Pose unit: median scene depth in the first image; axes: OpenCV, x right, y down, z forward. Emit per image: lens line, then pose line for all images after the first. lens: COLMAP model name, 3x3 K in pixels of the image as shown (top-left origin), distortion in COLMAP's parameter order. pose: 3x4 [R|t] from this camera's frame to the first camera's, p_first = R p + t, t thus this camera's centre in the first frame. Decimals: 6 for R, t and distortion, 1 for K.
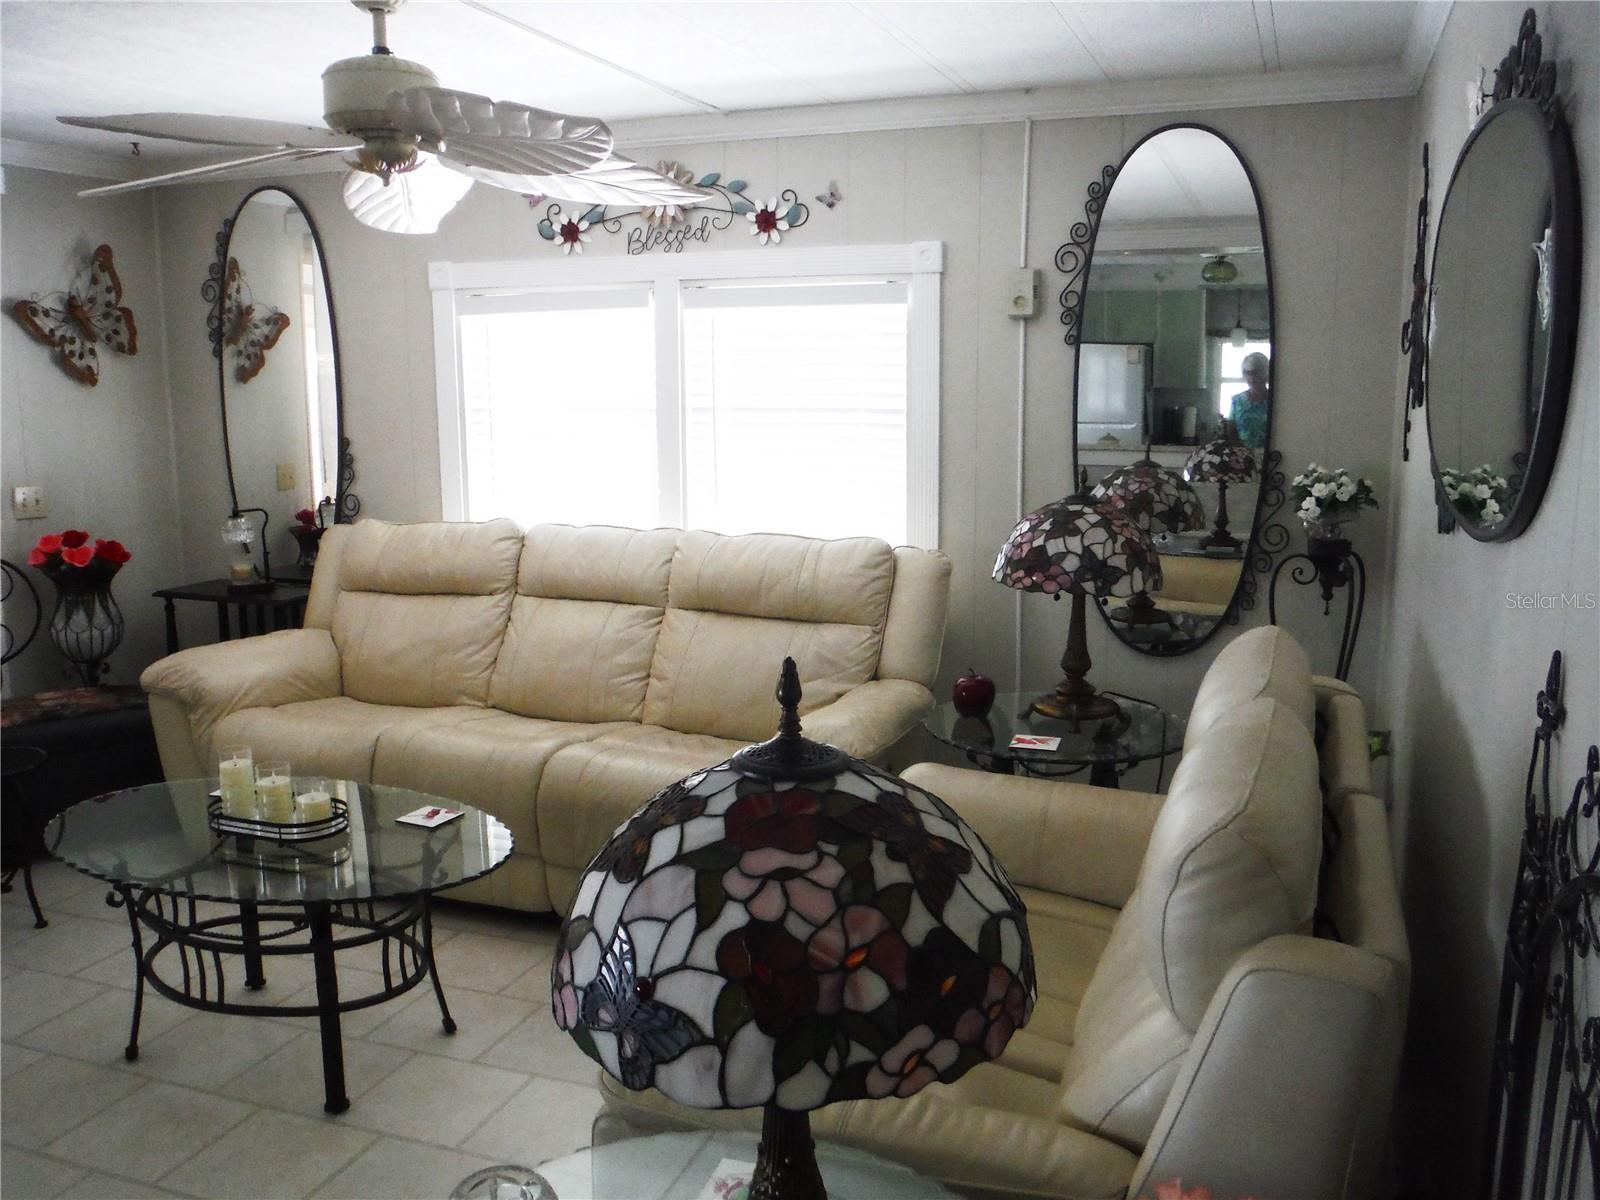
lens RADIAL K [[1353.2, 0, 797.8], [0, 1353.2, 606.0], [0, 0, 1]] dist [-0.052114, 0.027655]
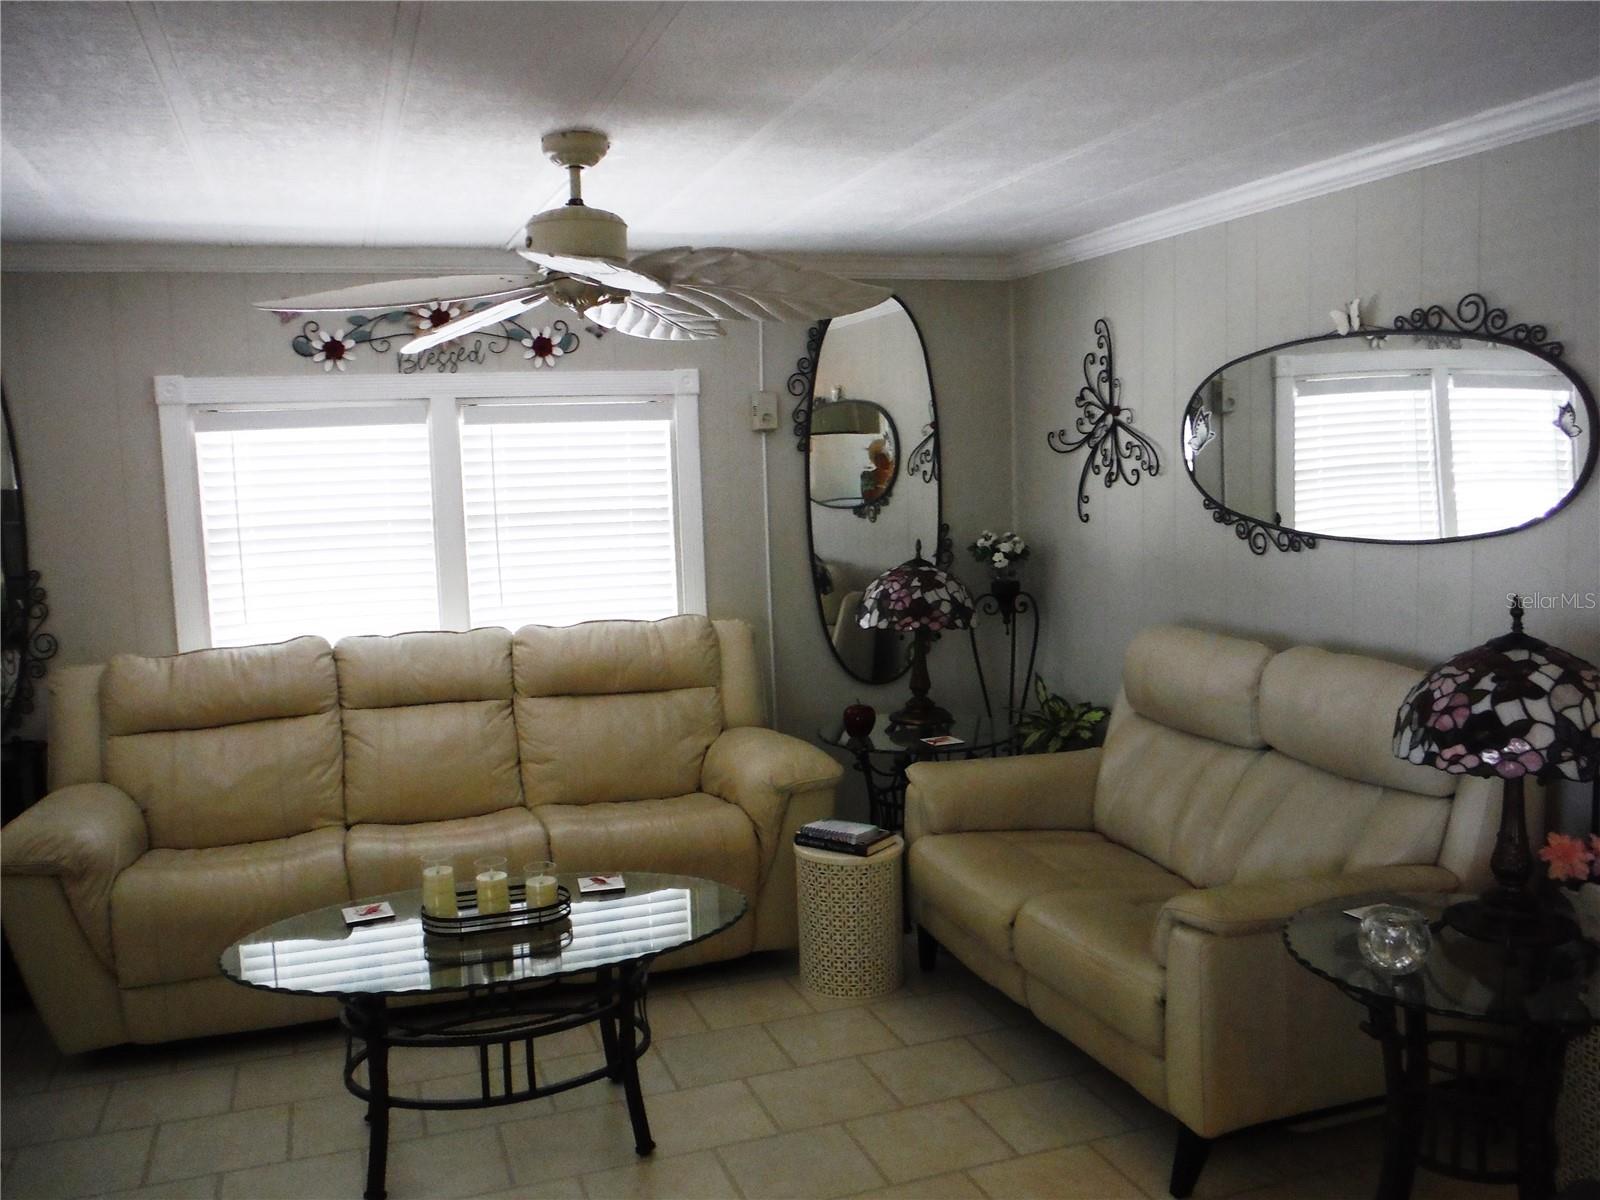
lens RADIAL K [[1353.2, 0, 805.0], [0, 1353.2, 604.1], [0, 0, 1]] dist [-0.052114, 0.027655]
pose [[0.769106, -0.085600, 0.633363, -0.605004], [0.136244, 0.990171, -0.031620, -0.008541], [-0.624431, 0.110611, 0.773209, 0.018872]]
